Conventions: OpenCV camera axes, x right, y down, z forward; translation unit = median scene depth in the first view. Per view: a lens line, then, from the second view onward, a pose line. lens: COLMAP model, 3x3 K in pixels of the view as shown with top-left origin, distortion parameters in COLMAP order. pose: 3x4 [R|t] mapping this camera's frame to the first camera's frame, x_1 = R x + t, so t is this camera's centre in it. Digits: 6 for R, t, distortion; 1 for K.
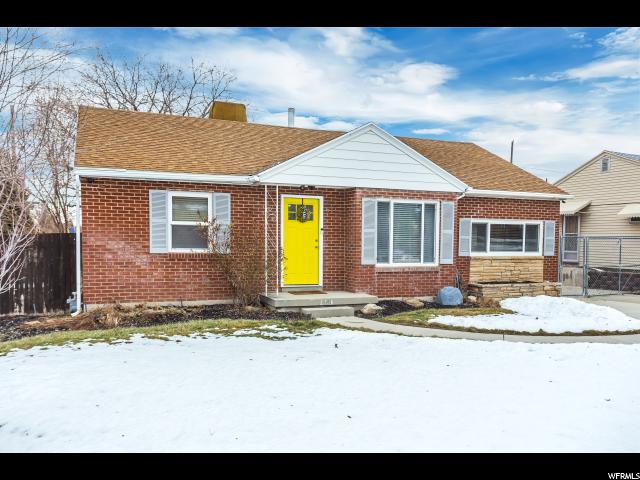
lens RADIAL K [[530.1, 0, 321.3], [0, 530.1, 241.4], [0, 0, 1]] dist [-0.000966, 0.001881]
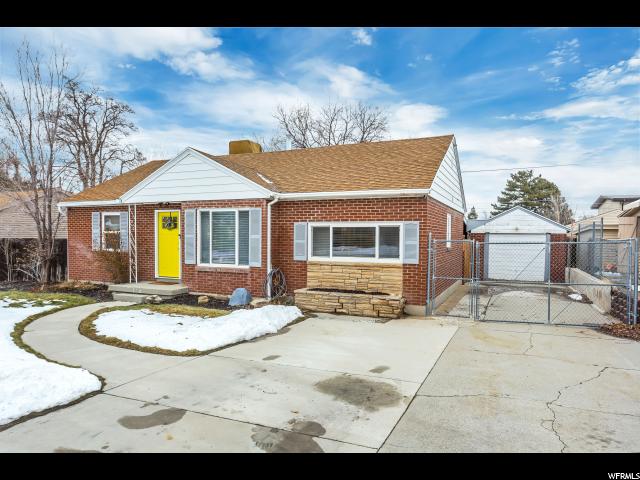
lens RADIAL K [[426.3, 0, 315.6], [0, 426.3, 241.8], [0, 0, 1]] dist [-0.008772, -0.001605]
pose [[0.692426, 0.004712, -0.721474, 0.972962], [-0.002115, 0.999988, 0.004501, -0.011927], [0.721486, -0.001591, 0.692427, 0.522040]]
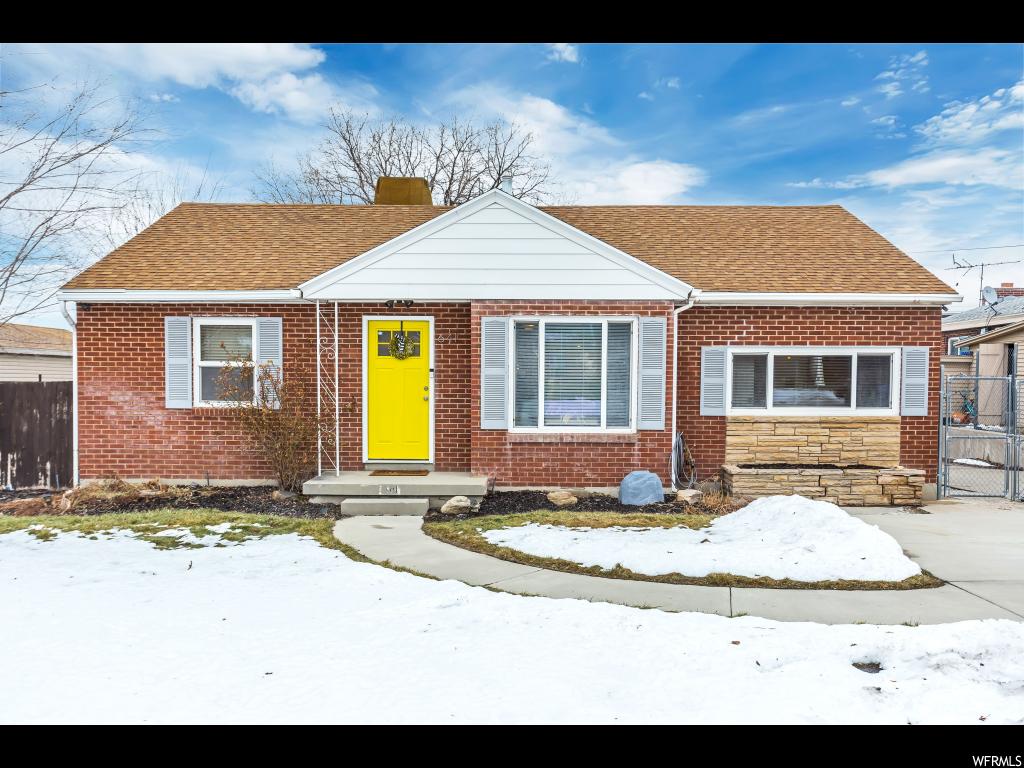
lens RADIAL K [[801.8, 0, 517.0], [0, 801.8, 386.8], [0, 0, 1]] dist [-0.003134, 0.009385]
pose [[0.927493, -0.003411, -0.373825, 0.438813], [0.005020, 0.999982, 0.003330, -0.006287], [0.373807, -0.004965, 0.927493, 0.175892]]
